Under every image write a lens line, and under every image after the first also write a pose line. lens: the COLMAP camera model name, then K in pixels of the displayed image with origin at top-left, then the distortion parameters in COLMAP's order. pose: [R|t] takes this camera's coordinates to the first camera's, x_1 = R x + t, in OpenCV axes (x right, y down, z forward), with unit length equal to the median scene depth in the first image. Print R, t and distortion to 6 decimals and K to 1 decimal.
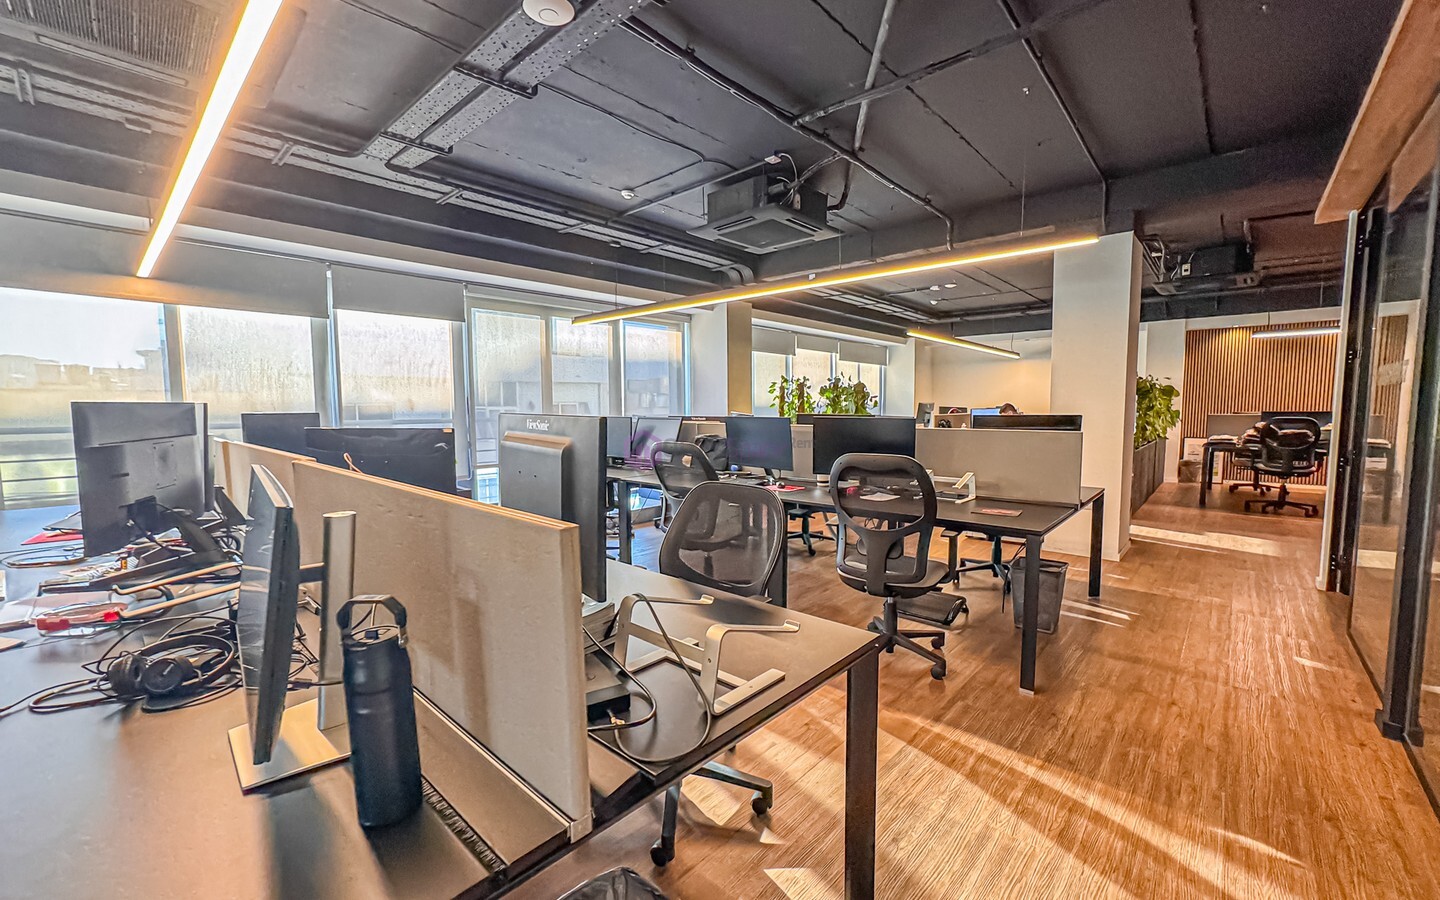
lens RADIAL K [[580.3, 0, 720.7], [0, 580.3, 453.6], [0, 0, 1]] dist [-0.041037, 0.018313]
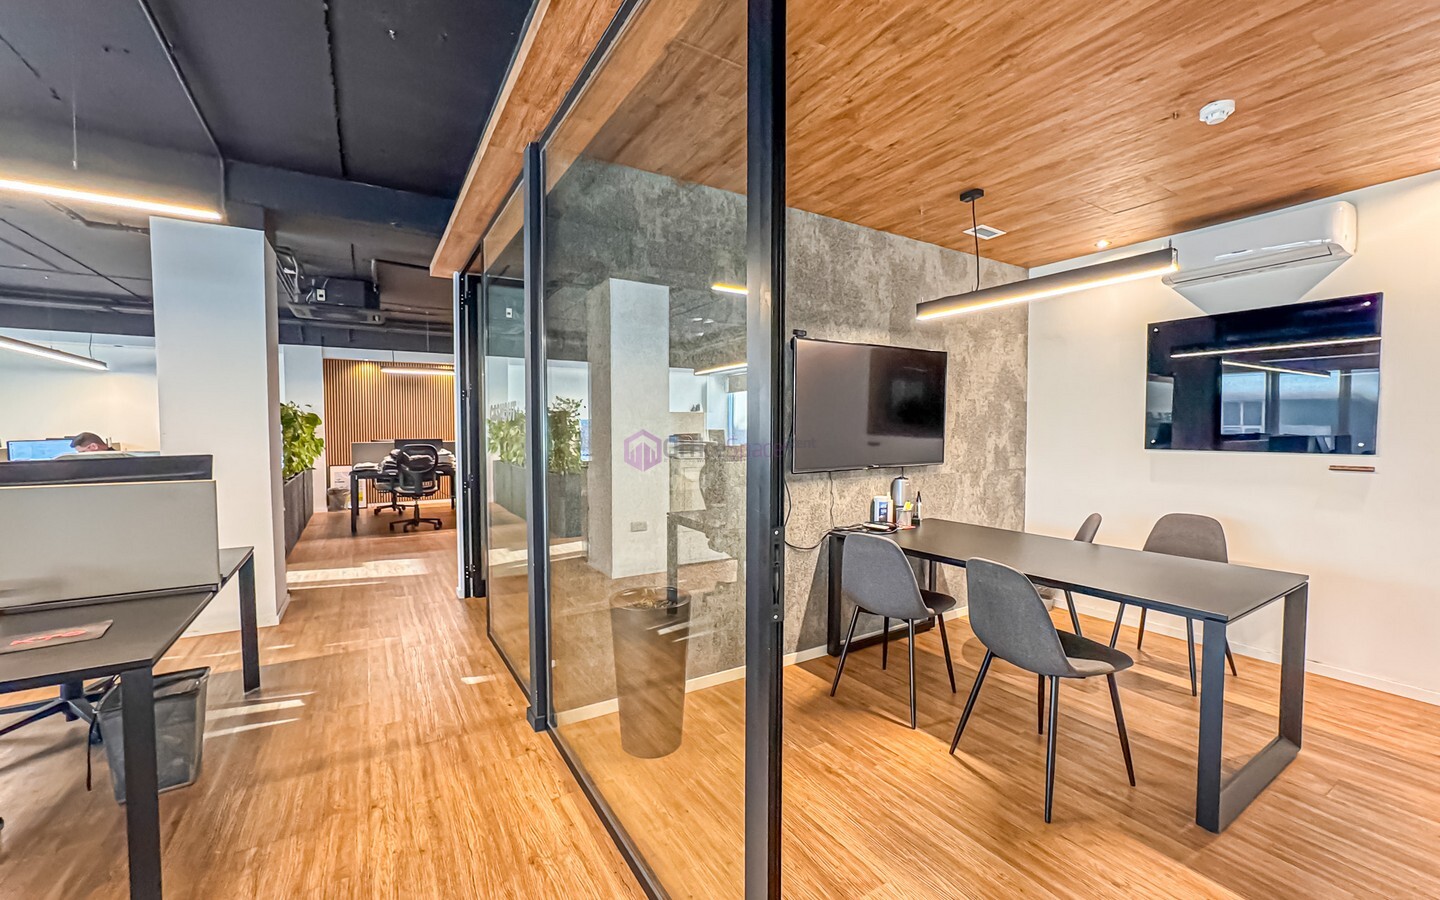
lens RADIAL K [[580.3, 0, 720.7], [0, 580.3, 453.6], [0, 0, 1]] dist [-0.041037, 0.018313]
pose [[0.274399, -0.034058, 0.961013, 0.083465], [0.076808, 0.996956, 0.013401, -0.020229], [-0.958544, 0.070136, 0.276179, 0.131514]]
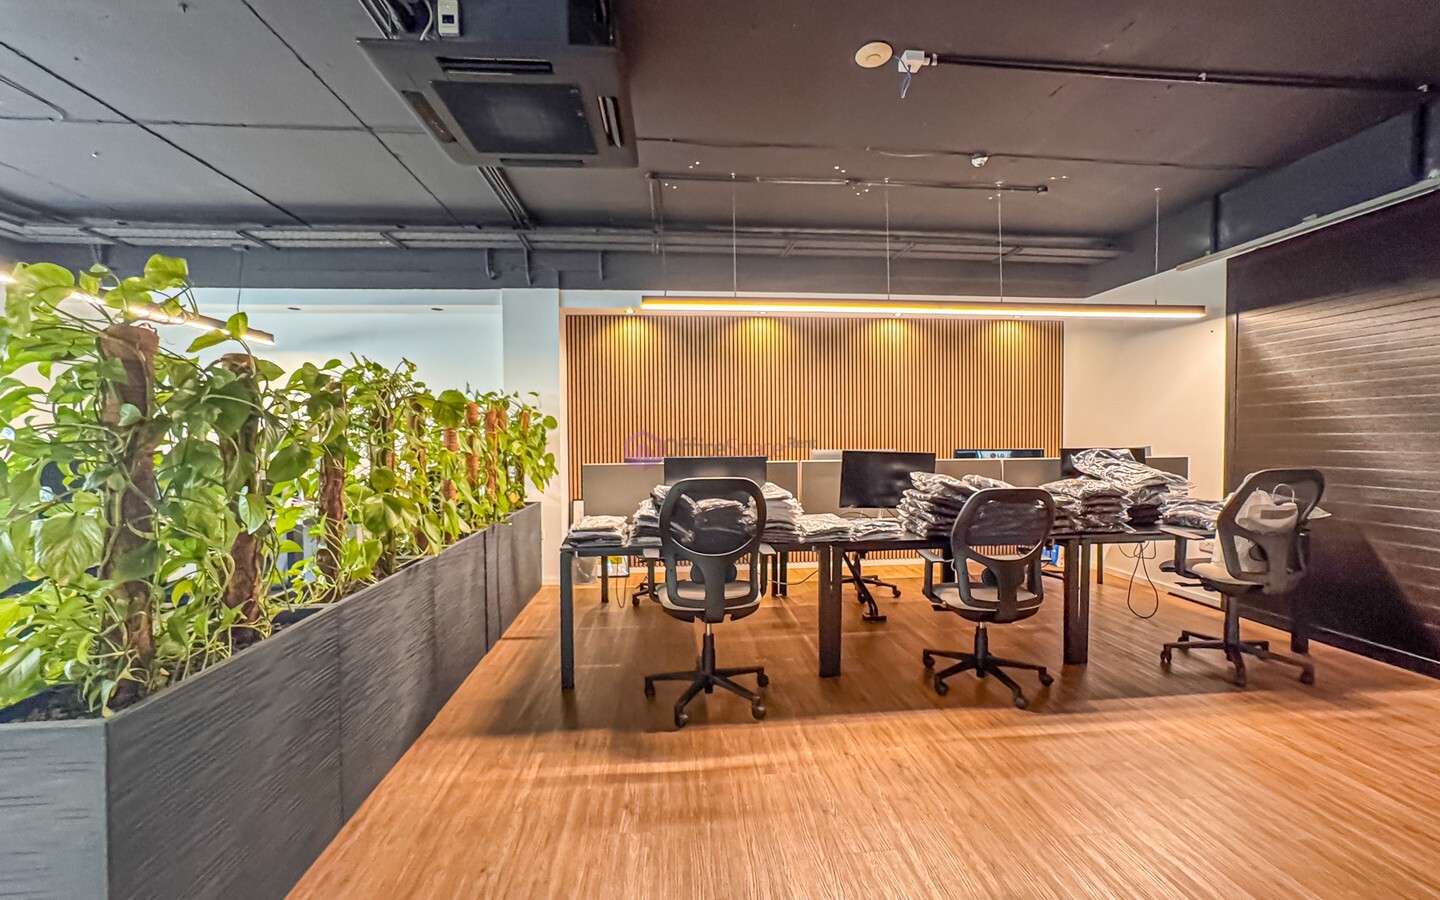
lens RADIAL K [[586.2, 0, 719.6], [0, 586.2, 453.2], [0, 0, 1]] dist [-0.035906, 0.015663]
pose [[0.680328, -0.018116, 0.732684, 0.955451], [0.063937, 0.997350, -0.034709, -0.089560], [-0.730114, 0.070459, 0.679684, 0.966506]]
